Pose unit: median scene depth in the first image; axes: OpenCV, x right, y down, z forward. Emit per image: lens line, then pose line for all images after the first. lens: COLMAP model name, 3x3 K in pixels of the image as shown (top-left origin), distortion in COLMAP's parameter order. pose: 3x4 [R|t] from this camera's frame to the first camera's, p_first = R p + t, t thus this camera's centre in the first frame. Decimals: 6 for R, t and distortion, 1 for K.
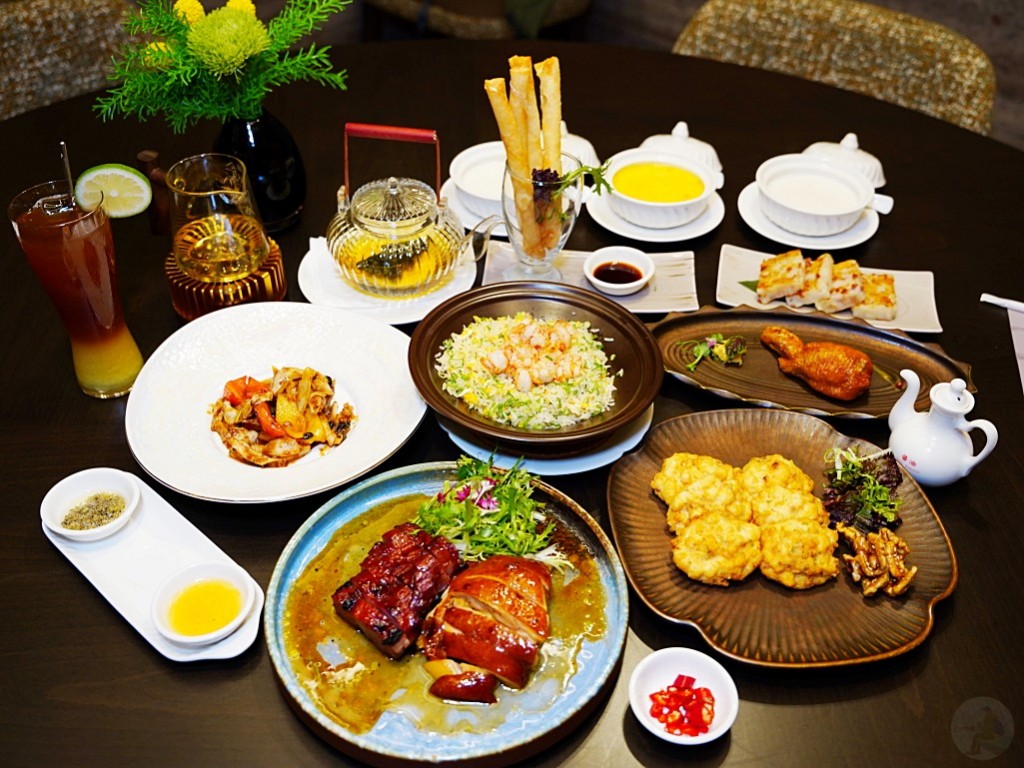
lens RADIAL K [[921.6, 0, 513.1], [0, 921.6, 382.3], [0, 0, 1]] dist [-0.013603, -0.008456]
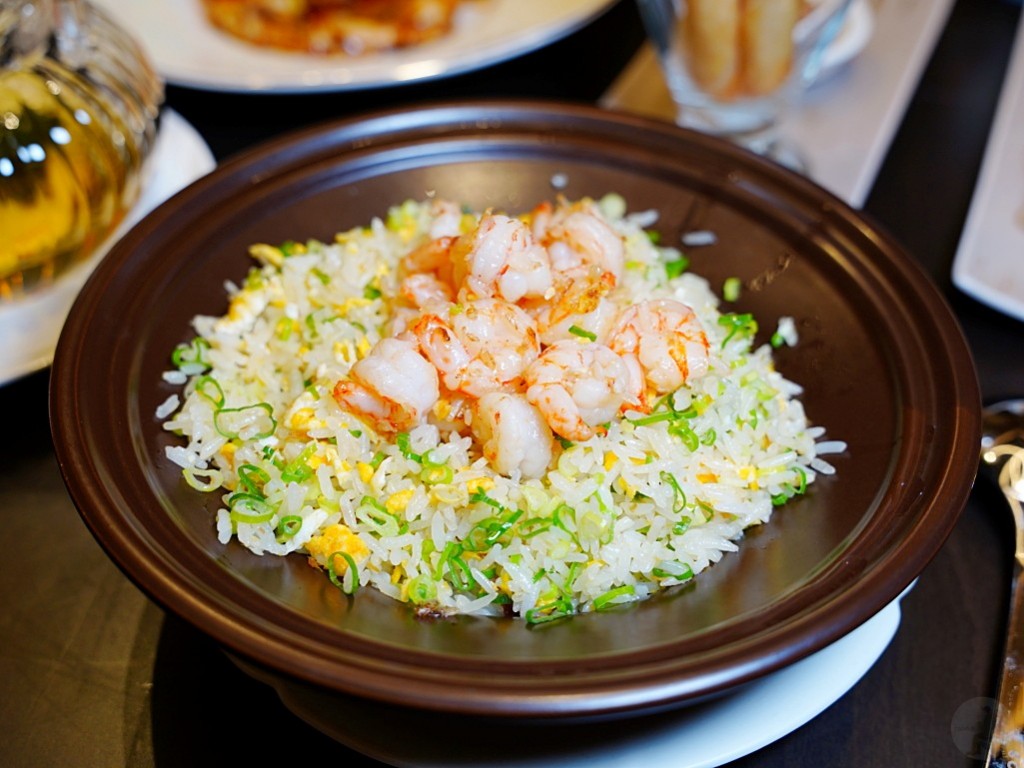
lens RADIAL K [[1227.4, 0, 508.8], [0, 1227.4, 385.7], [0, 0, 1]] dist [0.006096, 0.000000]
pose [[0.952955, -0.213789, 0.214875, -0.064270], [0.206615, 0.976842, 0.055581, -0.036291], [-0.221782, -0.008570, 0.975059, 0.649748]]
